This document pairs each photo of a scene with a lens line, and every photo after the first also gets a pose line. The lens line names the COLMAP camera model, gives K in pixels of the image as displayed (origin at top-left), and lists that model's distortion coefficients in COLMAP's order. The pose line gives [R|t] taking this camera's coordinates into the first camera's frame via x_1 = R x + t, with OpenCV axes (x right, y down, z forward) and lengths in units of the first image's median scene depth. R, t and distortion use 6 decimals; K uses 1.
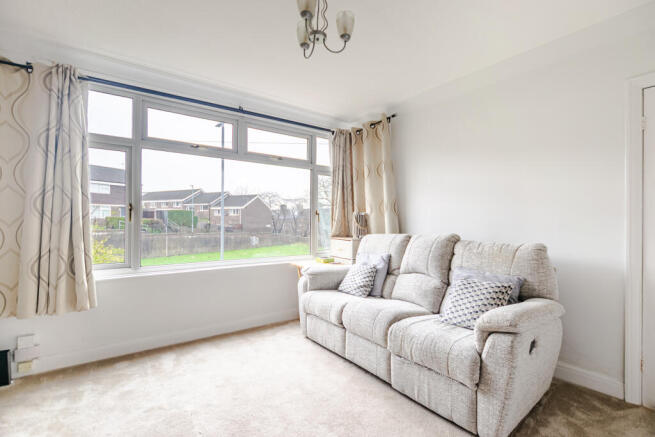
lens RADIAL K [[302.3, 0, 329.7], [0, 302.3, 218.1], [0, 0, 1]] dist [-0.000905, -0.000582]
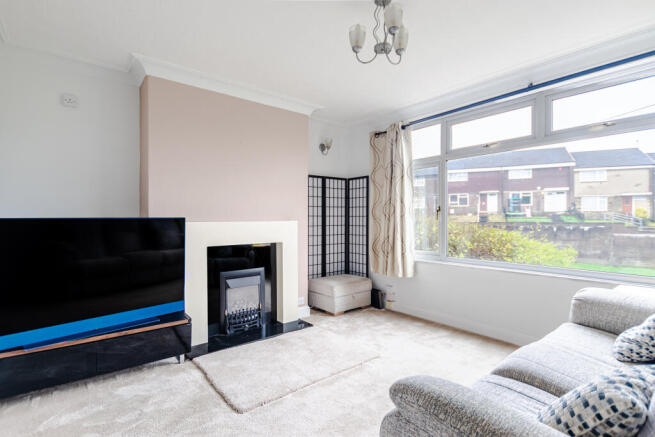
lens RADIAL K [[325.1, 0, 330.1], [0, 325.1, 218.6], [0, 0, 1]] dist [-0.003993, -0.000606]
pose [[0.036802, -0.010445, -0.999268, 0.706572], [0.005517, 0.999932, -0.010249, 0.016463], [0.999307, -0.005136, 0.036857, 0.494583]]
